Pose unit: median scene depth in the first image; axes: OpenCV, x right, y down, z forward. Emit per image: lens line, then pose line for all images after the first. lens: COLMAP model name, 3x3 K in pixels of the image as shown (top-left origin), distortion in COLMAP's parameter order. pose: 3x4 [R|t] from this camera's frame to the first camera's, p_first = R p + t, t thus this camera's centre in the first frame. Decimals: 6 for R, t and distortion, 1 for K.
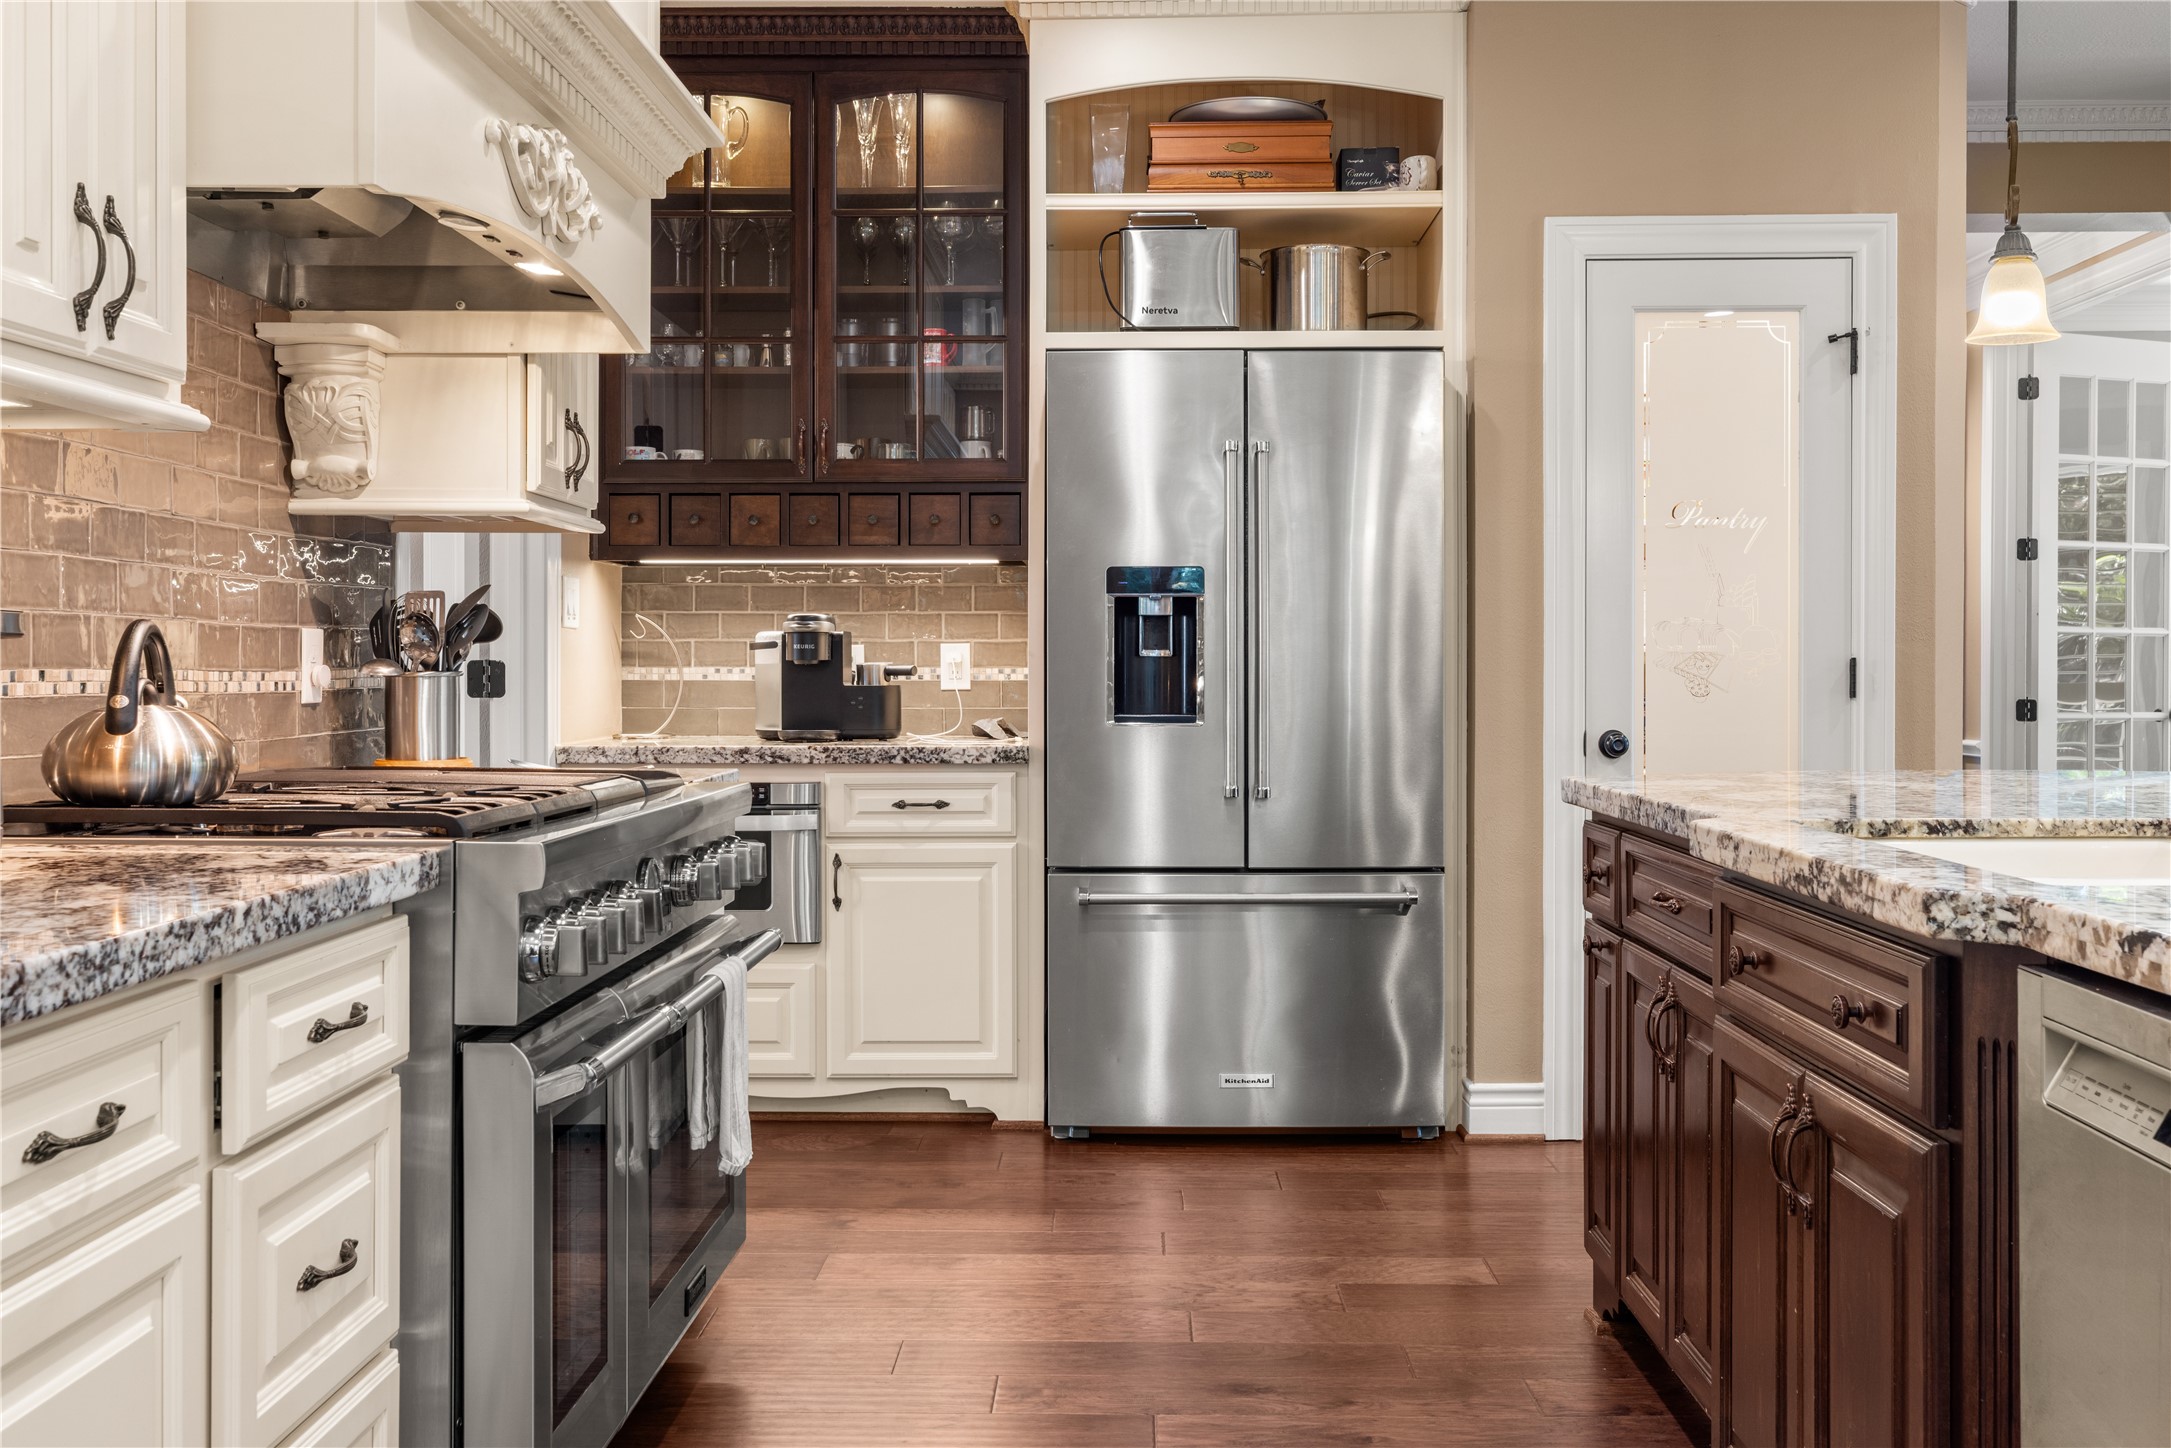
lens RADIAL K [[2100.5, 0, 1080.2], [0, 2100.5, 671.8], [0, 0, 1]] dist [0.002699, 0.001700]
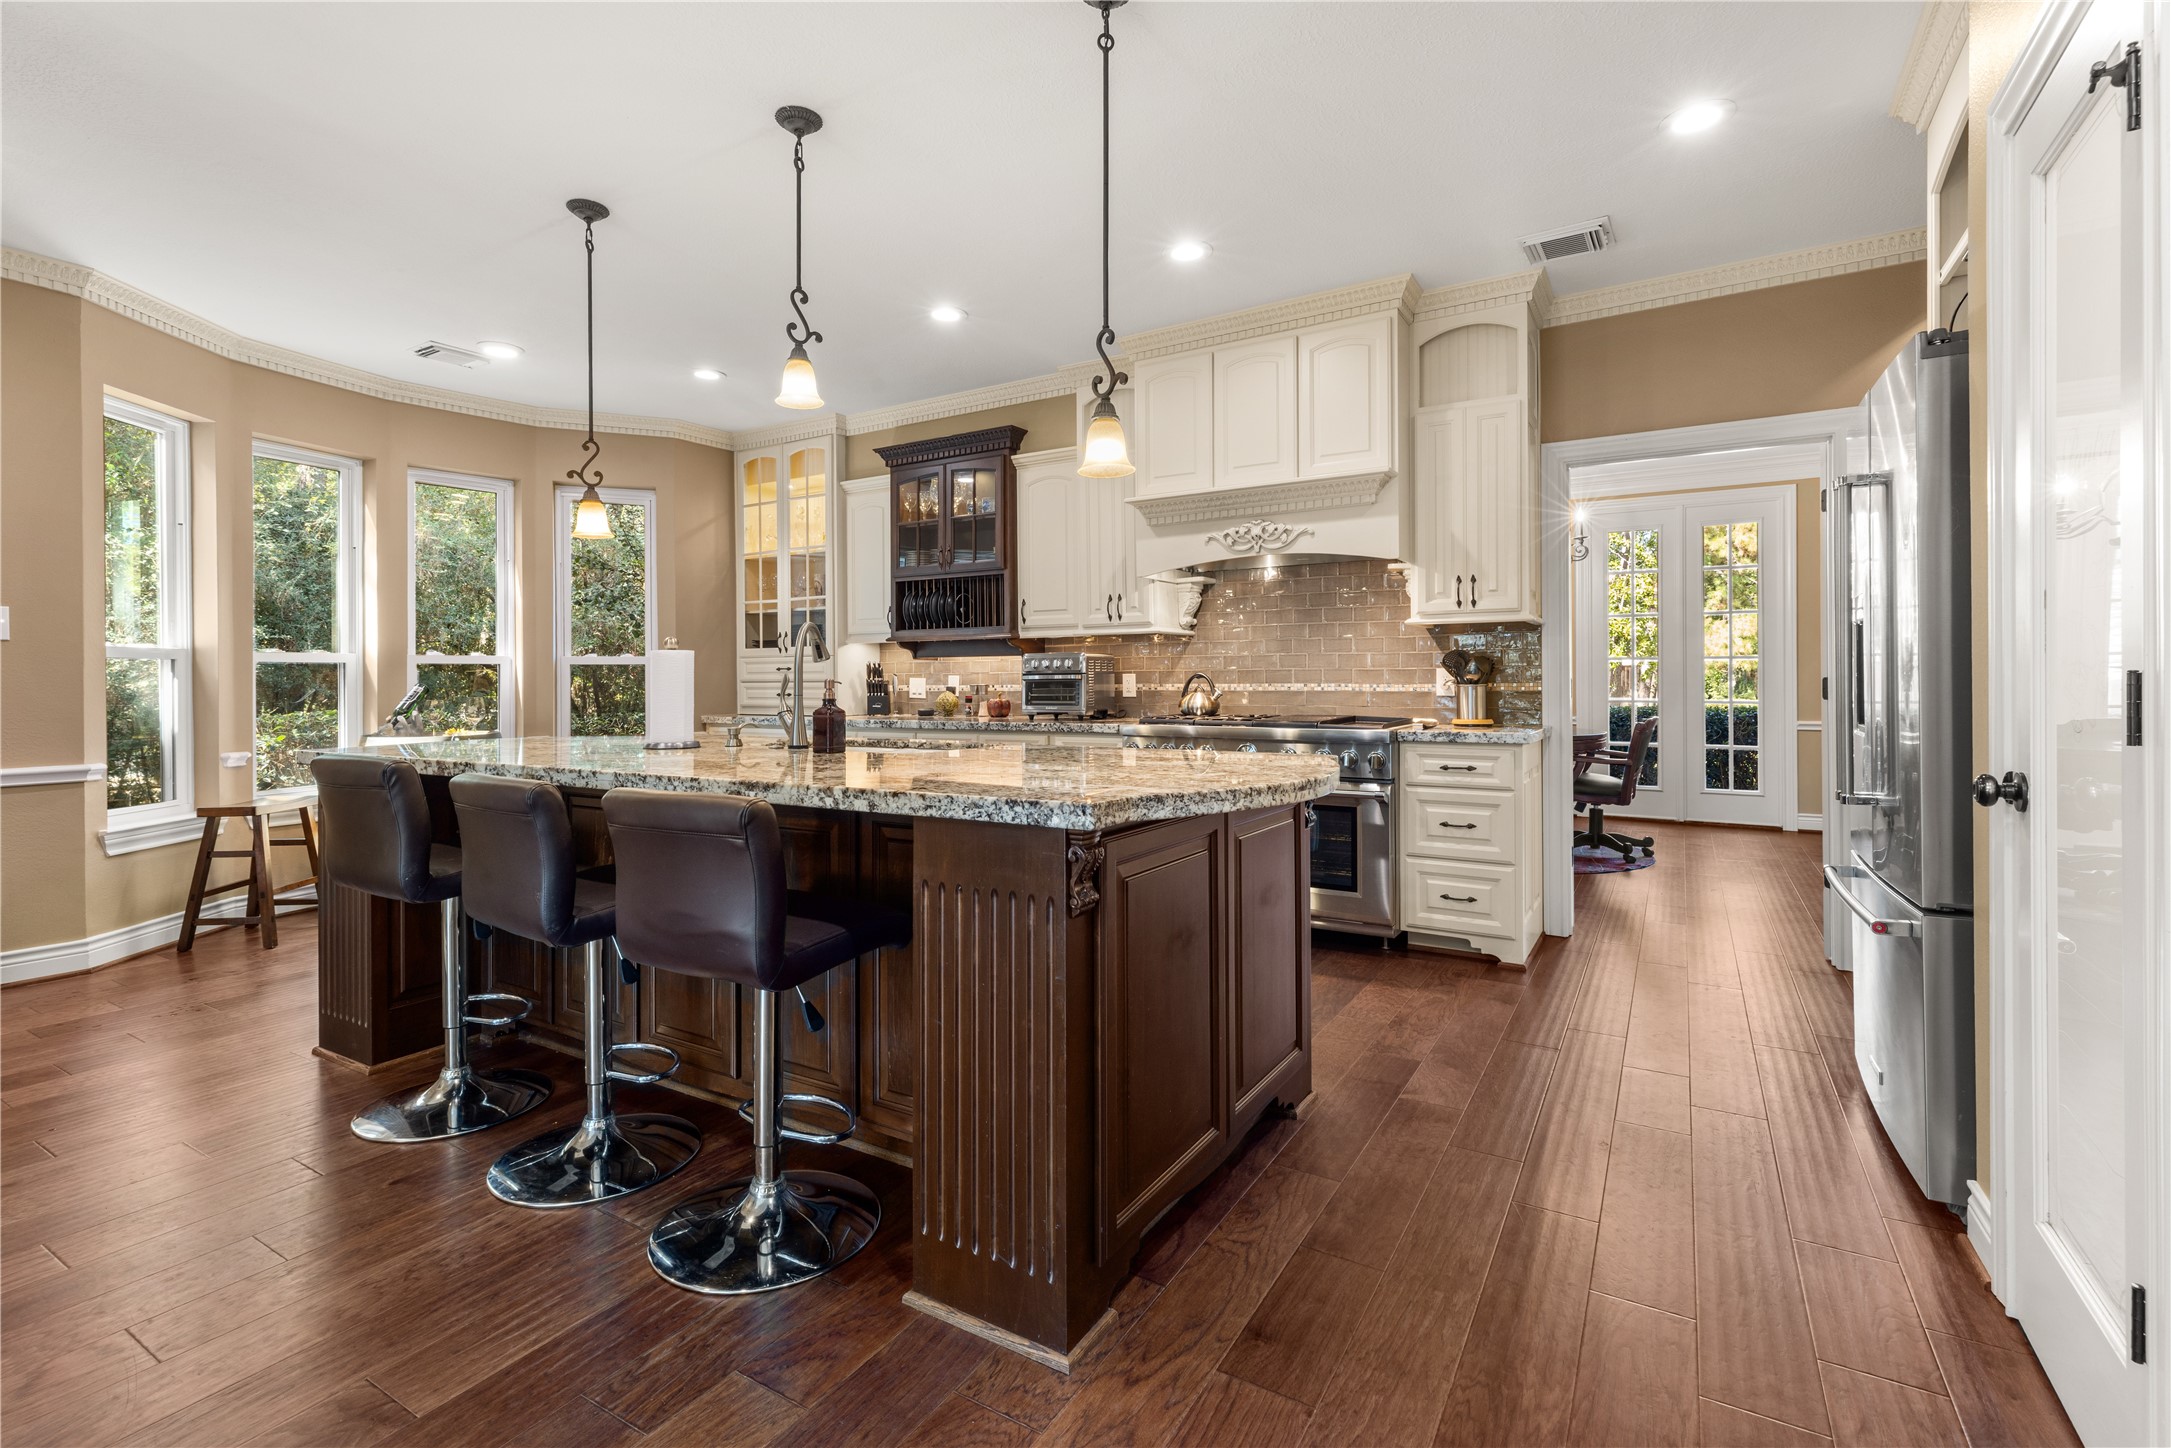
lens RADIAL K [[988.0, 0, 1080.6], [0, 988.0, 682.0], [0, 0, 1]] dist [-0.000251, -0.000007]
pose [[-0.503293, 0.002148, -0.864113, 0.717960], [0.002494, 0.999996, 0.001033, -0.003973], [0.864112, -0.001636, -0.503297, 0.905306]]
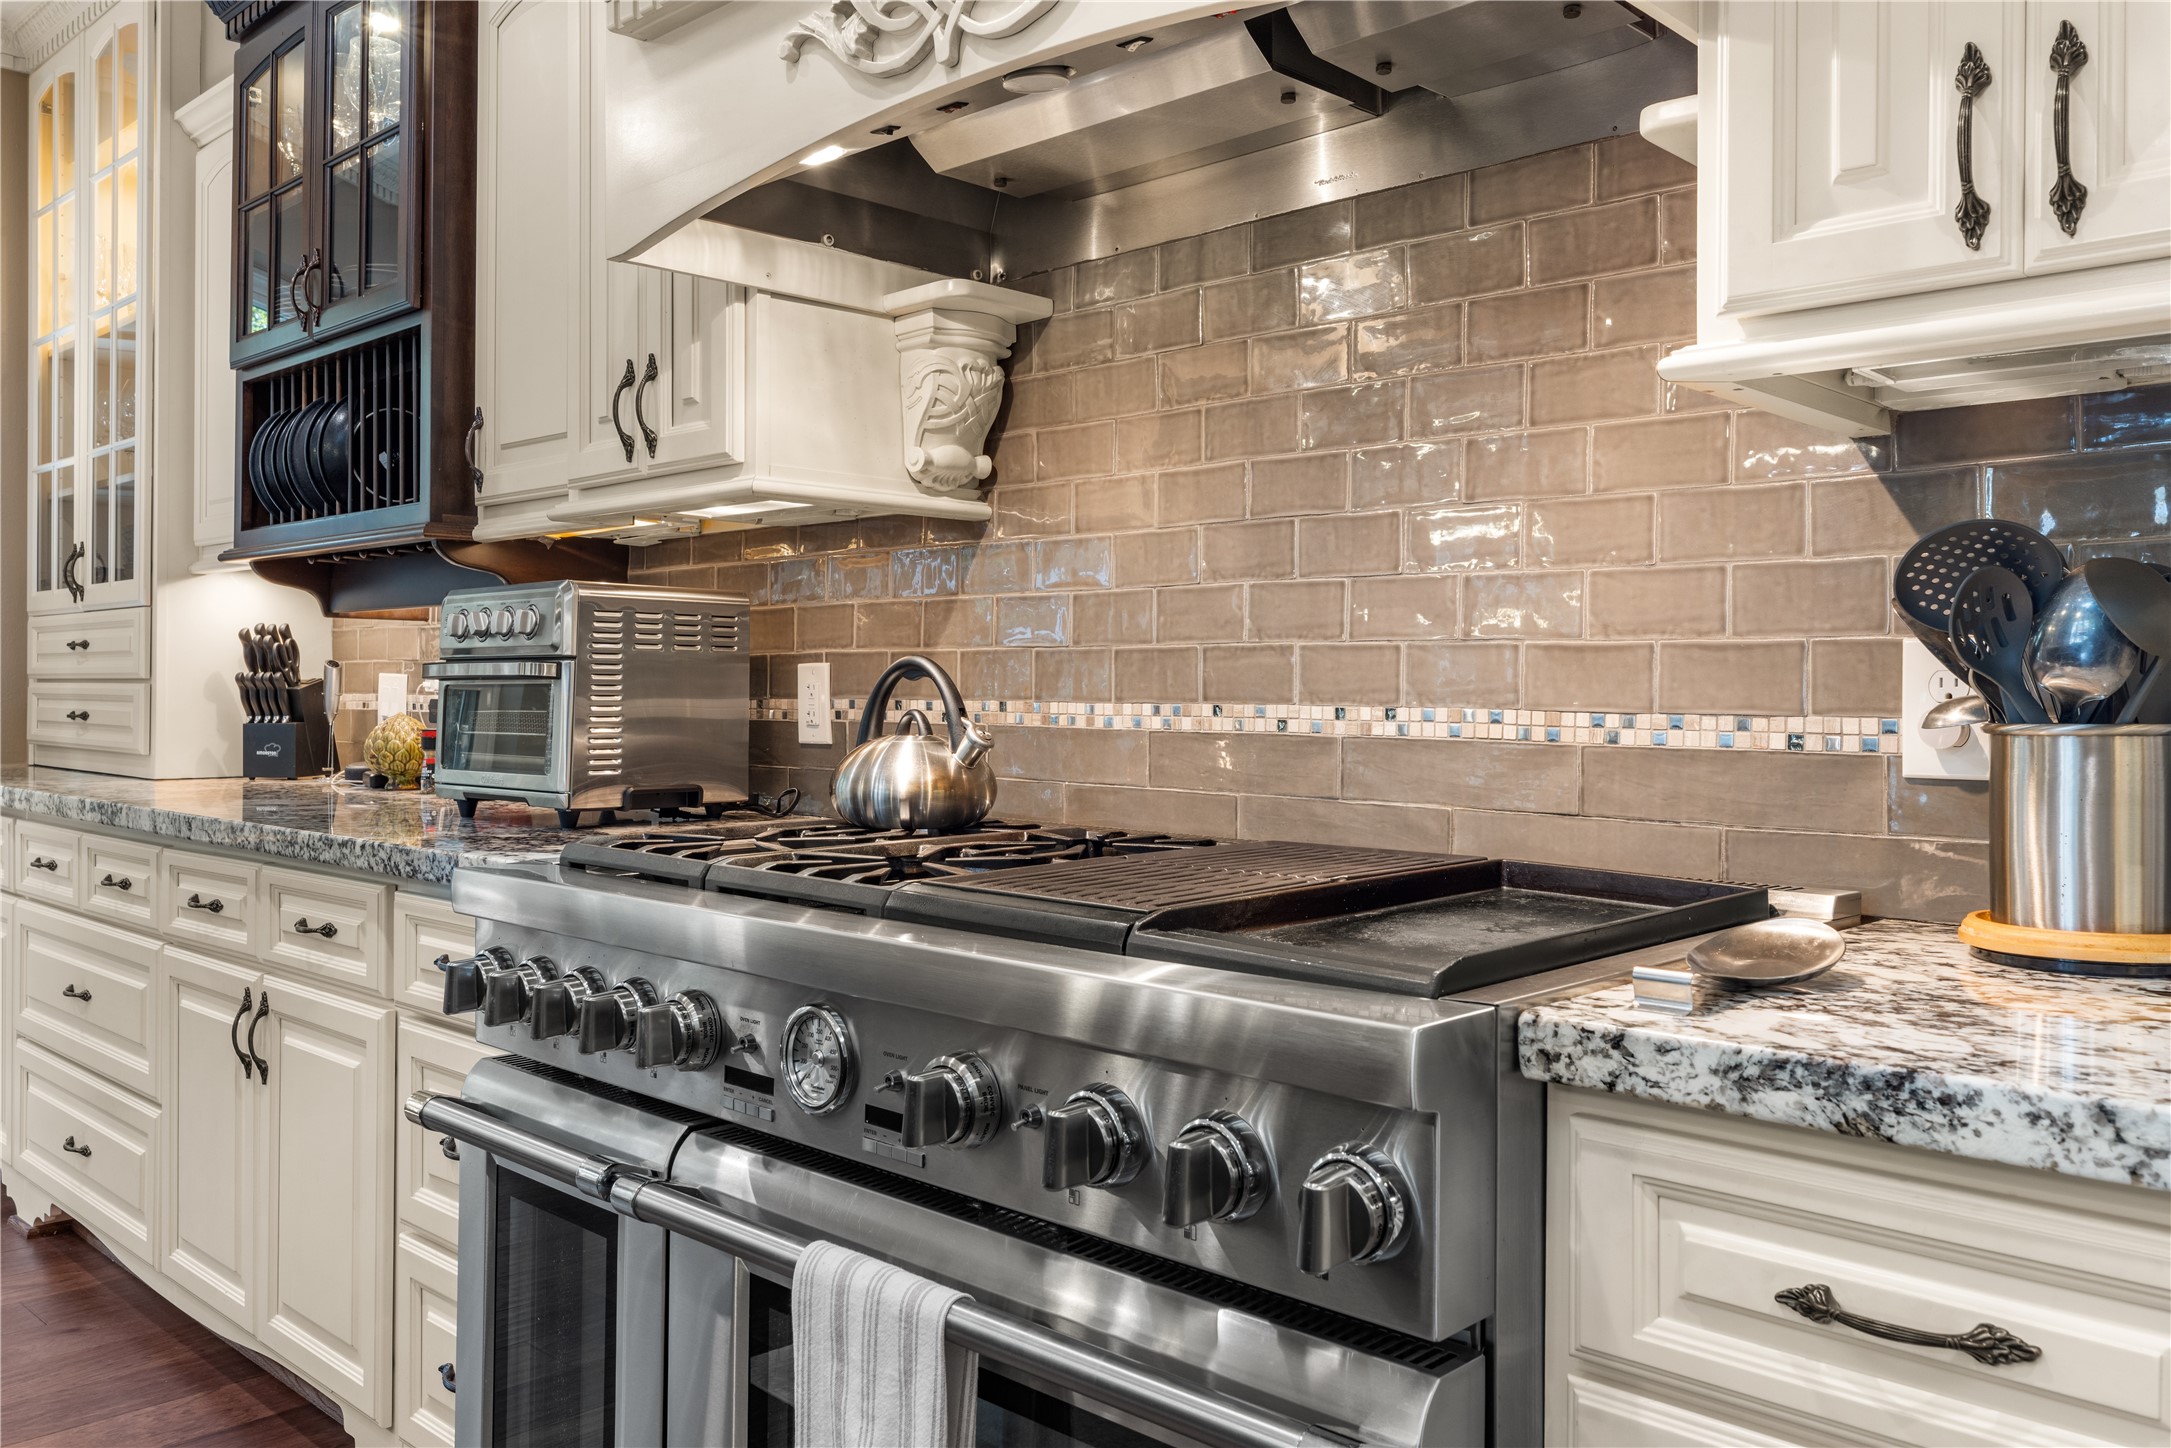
lens RADIAL K [[1722.2, 0, 1092.7], [0, 1722.2, 686.3], [0, 0, 1]] dist [0.005878, 0.002532]
pose [[-0.671257, -0.008426, -0.741177, 0.074165], [-0.010030, 0.999947, -0.002284, -0.003819], [0.741157, 0.005901, -0.671306, 0.828875]]
